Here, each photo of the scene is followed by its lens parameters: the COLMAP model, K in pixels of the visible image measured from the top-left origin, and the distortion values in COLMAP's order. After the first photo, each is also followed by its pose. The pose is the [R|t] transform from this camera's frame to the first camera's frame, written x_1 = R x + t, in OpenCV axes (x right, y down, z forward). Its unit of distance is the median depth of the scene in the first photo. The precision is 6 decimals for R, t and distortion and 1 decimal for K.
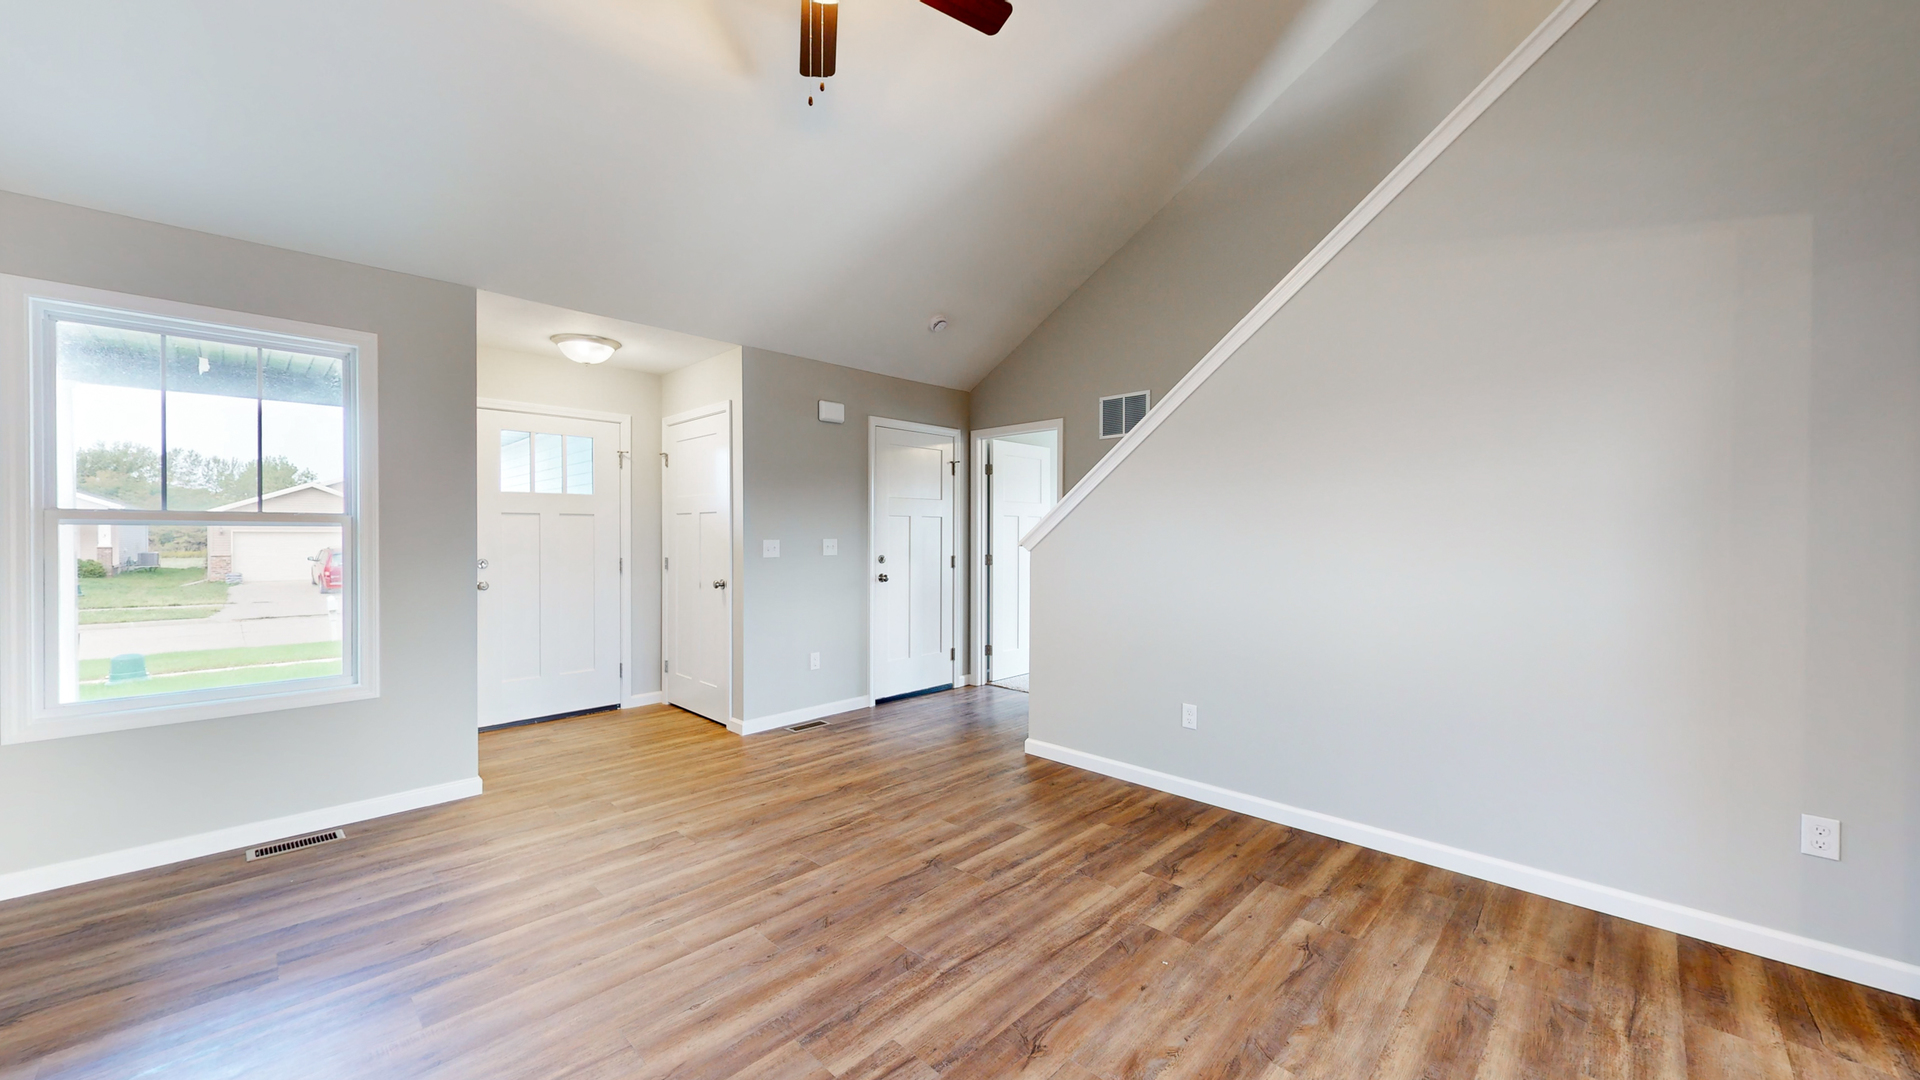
lens RADIAL K [[701.7, 0, 960.0], [0, 701.7, 540.0], [0, 0, 1]] dist [-0.000670, -0.000074]
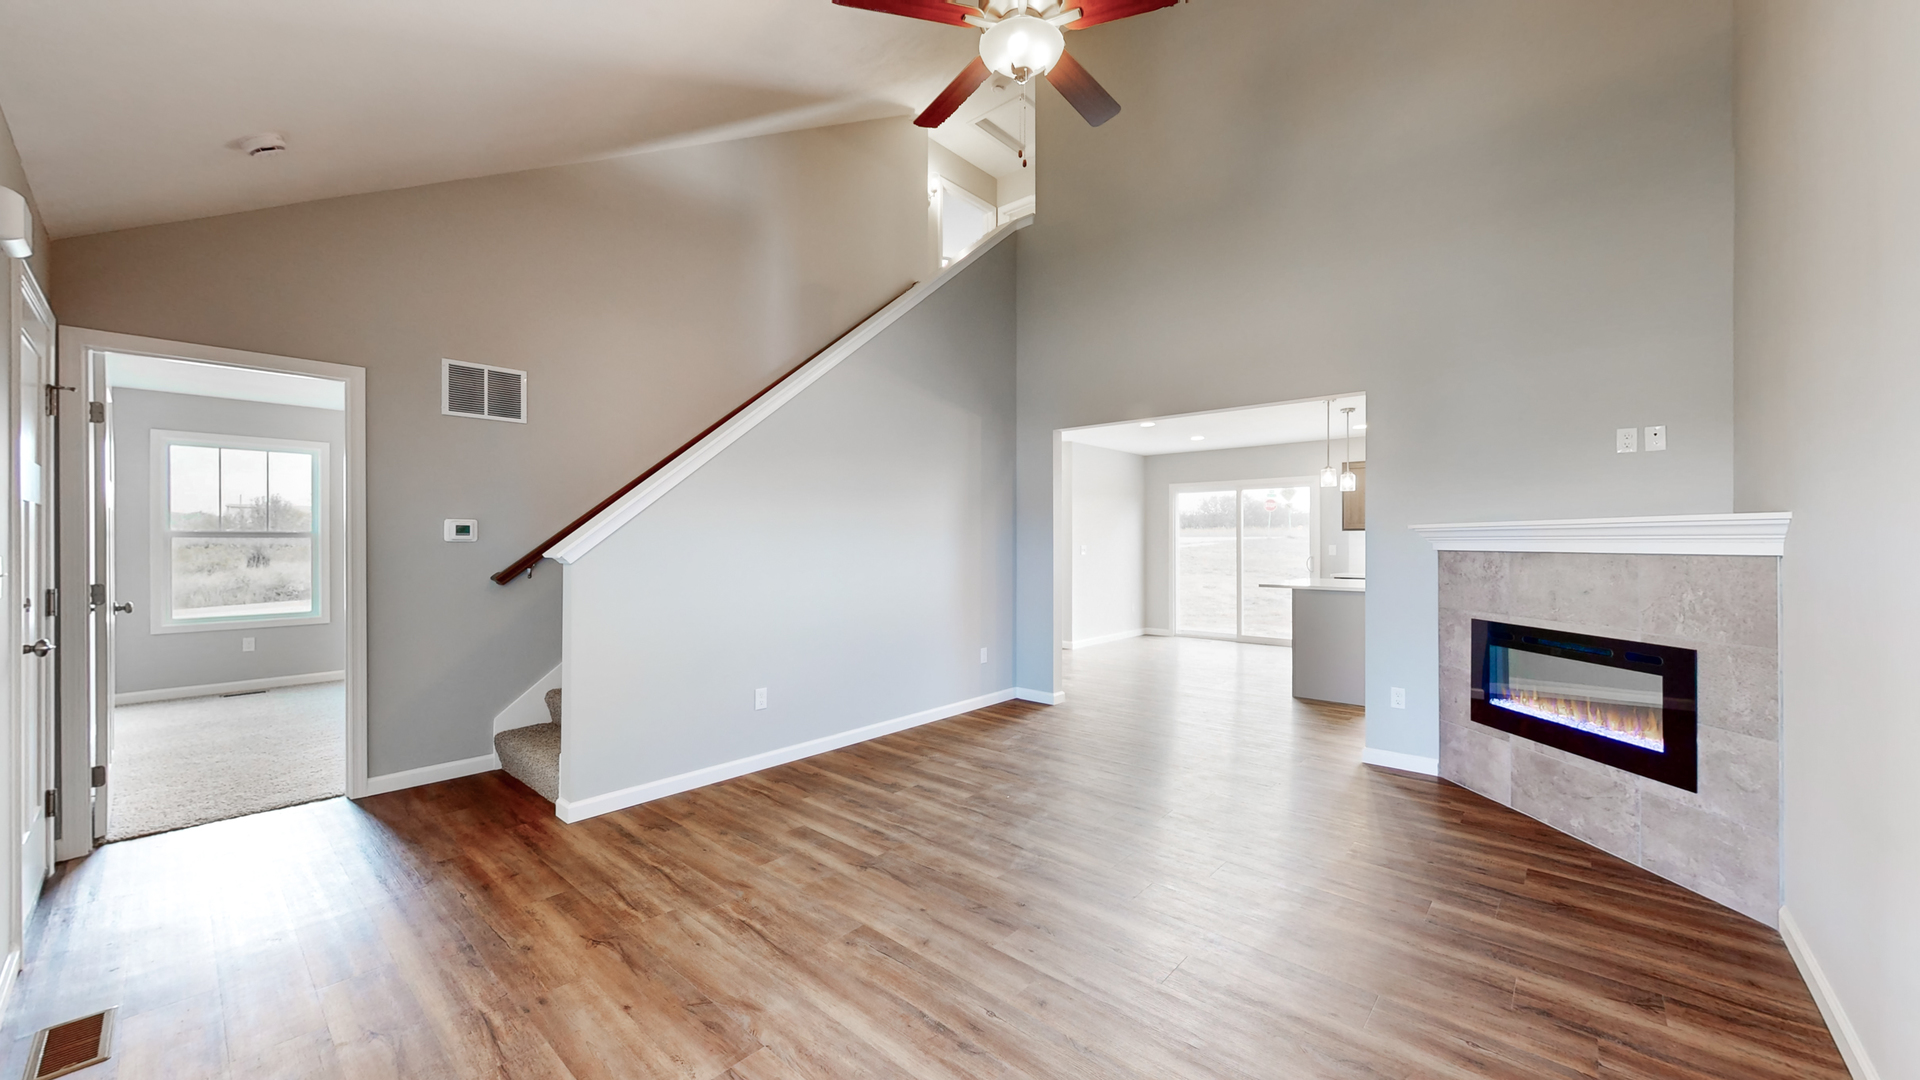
lens RADIAL K [[701.7, 0, 960.0], [0, 701.7, 540.0], [0, 0, 1]] dist [-0.000670, -0.000074]
pose [[-0.041035, 0.000335, 0.999158, -1.023567], [0.010450, 0.999945, 0.000094, -0.007937], [-0.999103, 0.010446, -0.041036, 0.874279]]
